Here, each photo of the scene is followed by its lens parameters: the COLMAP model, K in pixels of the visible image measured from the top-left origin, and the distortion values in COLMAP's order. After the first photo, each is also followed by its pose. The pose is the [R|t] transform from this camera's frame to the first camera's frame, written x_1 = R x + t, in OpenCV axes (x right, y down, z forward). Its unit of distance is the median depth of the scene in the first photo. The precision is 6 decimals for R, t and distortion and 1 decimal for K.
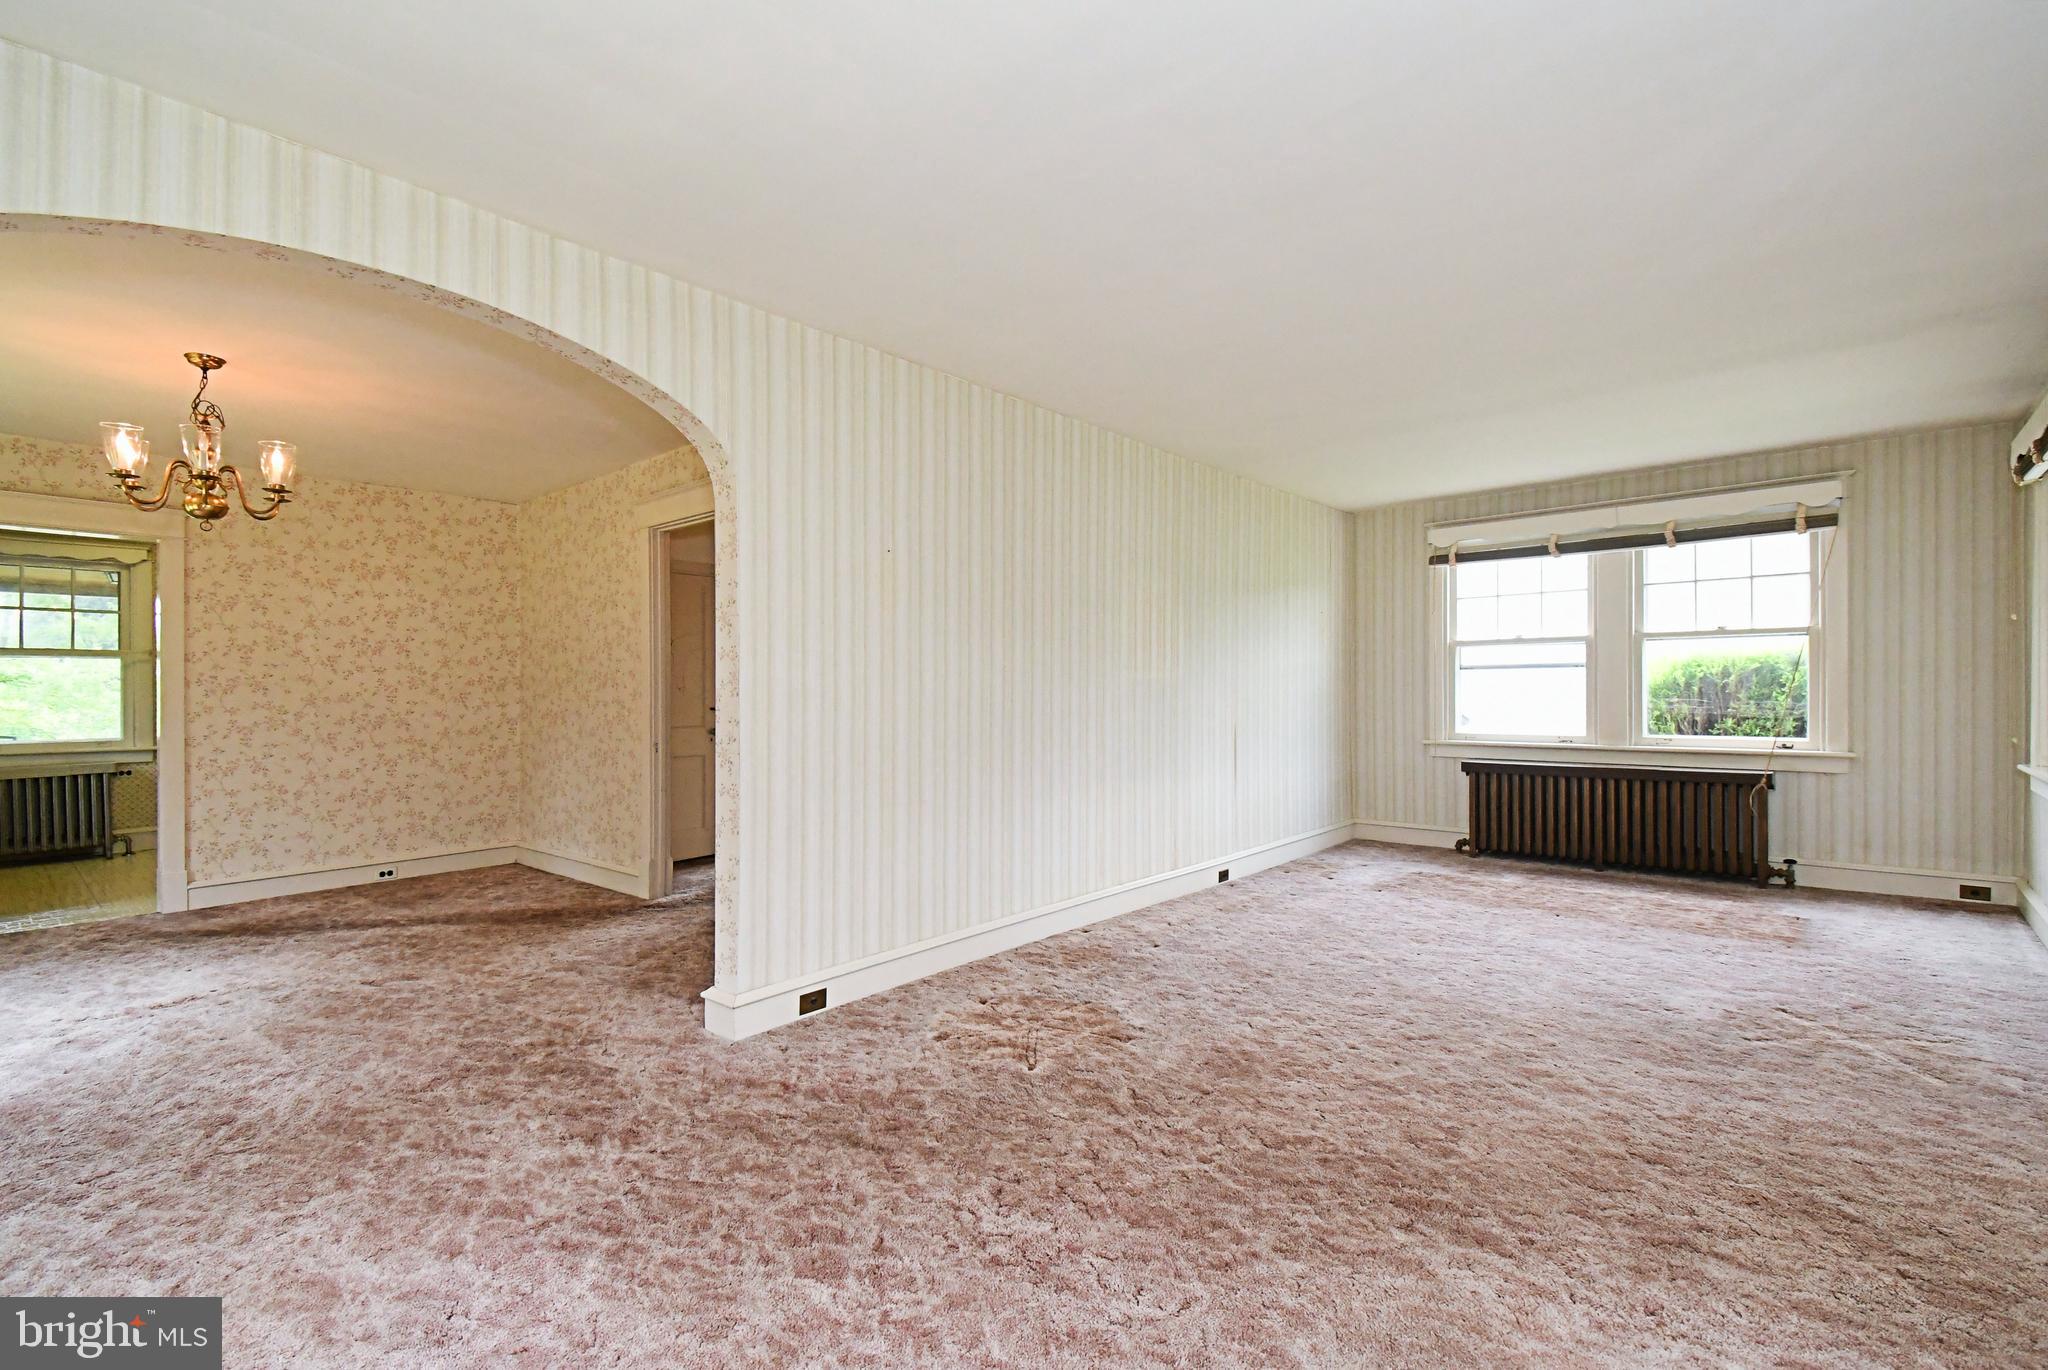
lens RADIAL K [[906.0, 0, 1024.0], [0, 906.0, 685.0], [0, 0, 1]] dist [0.062993, -0.031323]
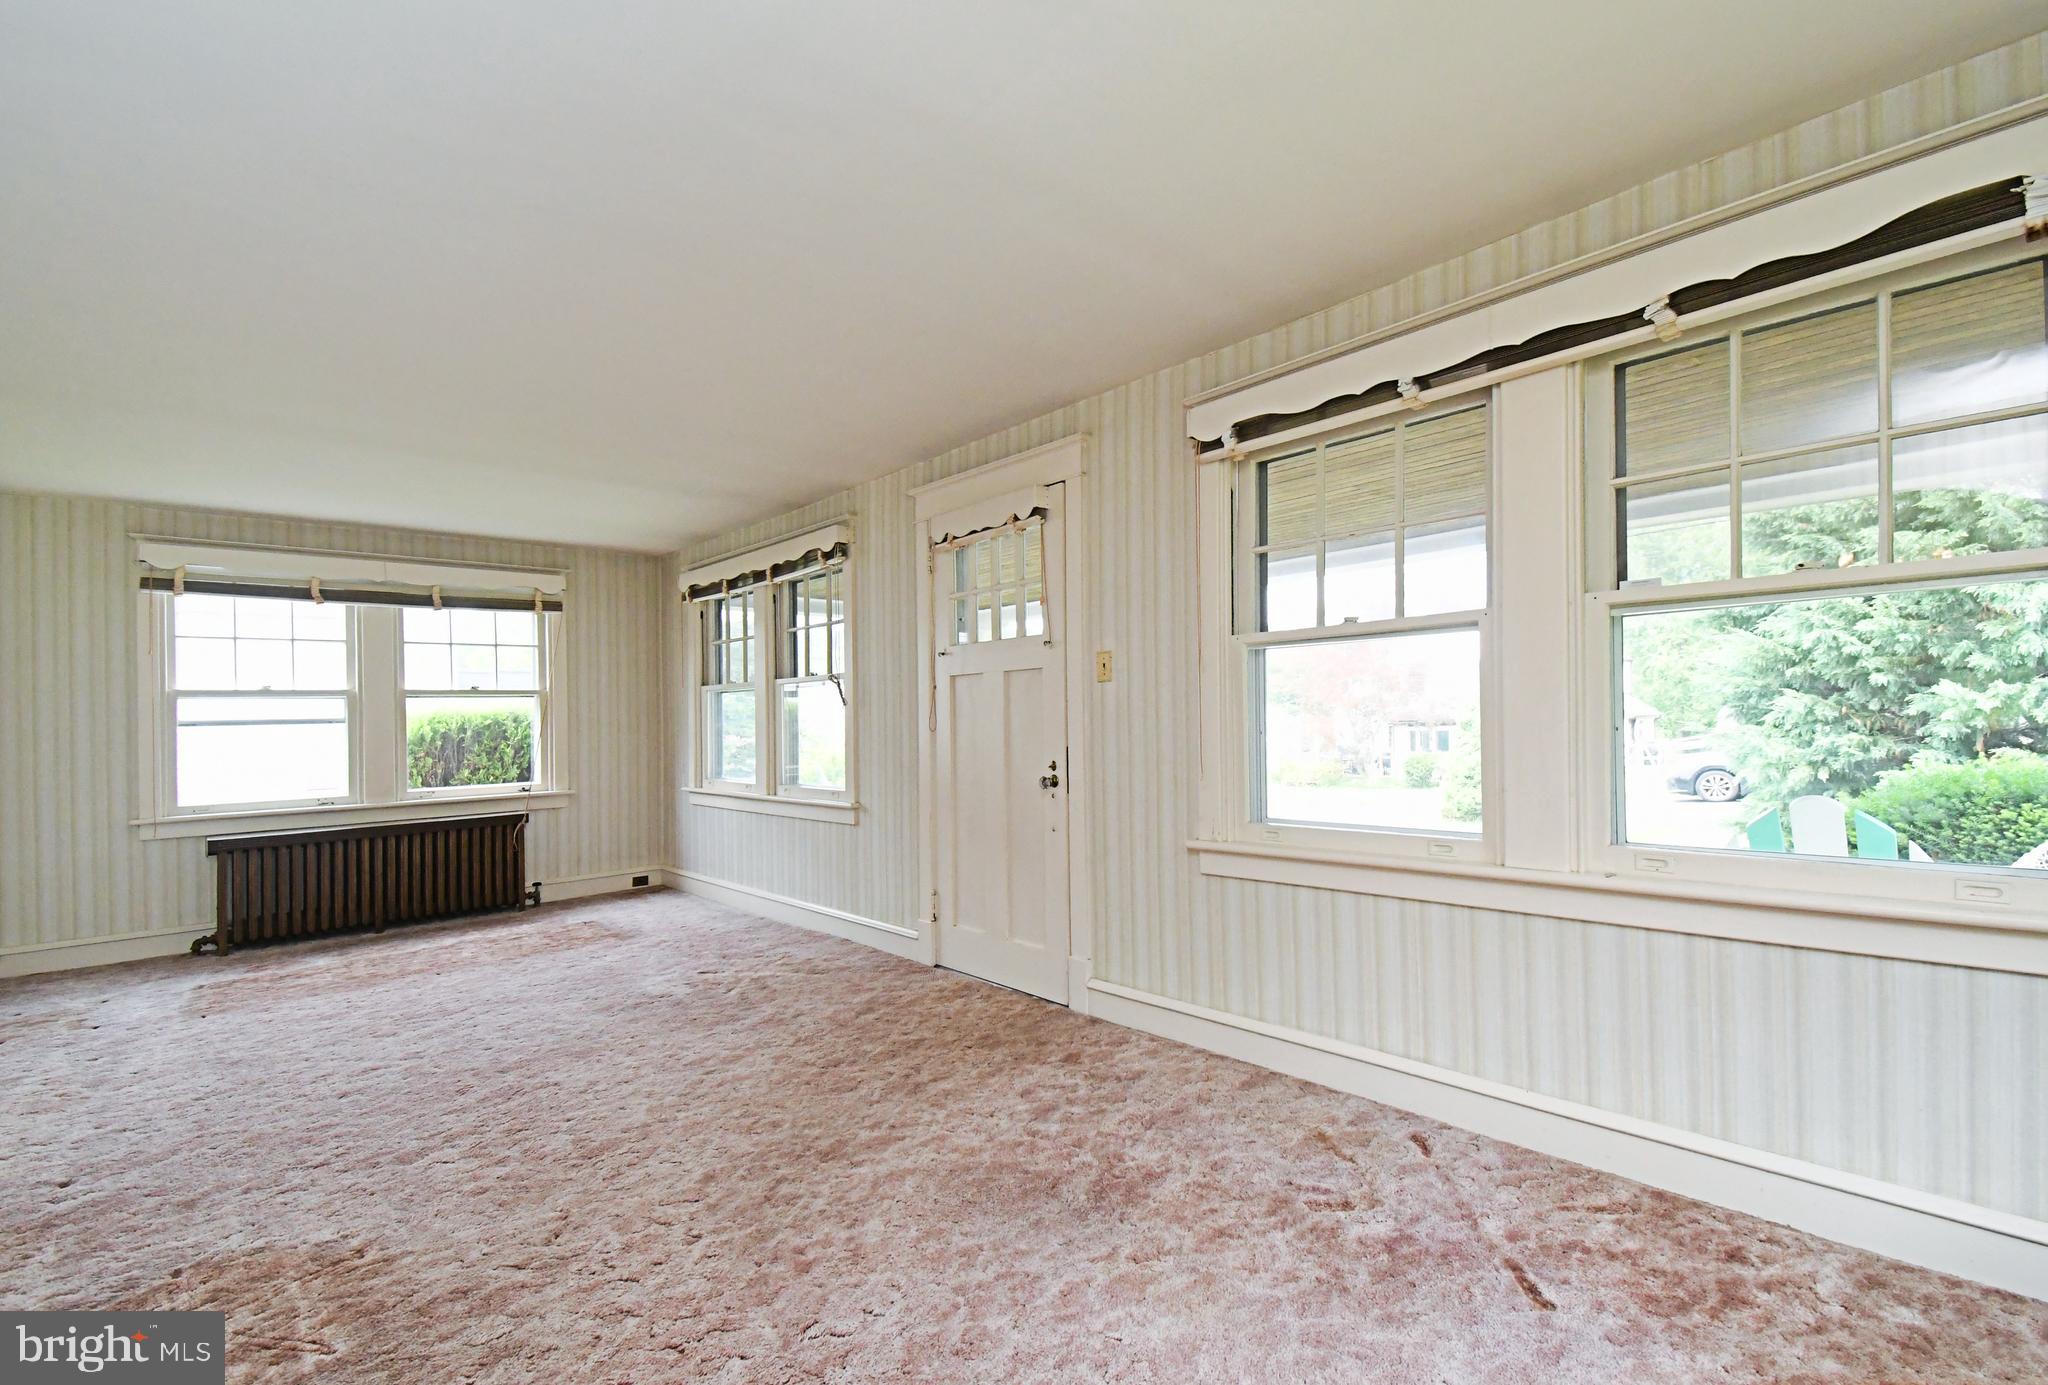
lens RADIAL K [[927.2, 0, 1015.2], [0, 927.2, 724.0], [0, 0, 1]] dist [0.042294, -0.022868]
pose [[0.120360, 0.001659, 0.992729, -0.309665], [0.021032, 0.999770, -0.004220, -0.000008], [-0.992507, 0.021387, 0.120298, 0.235335]]
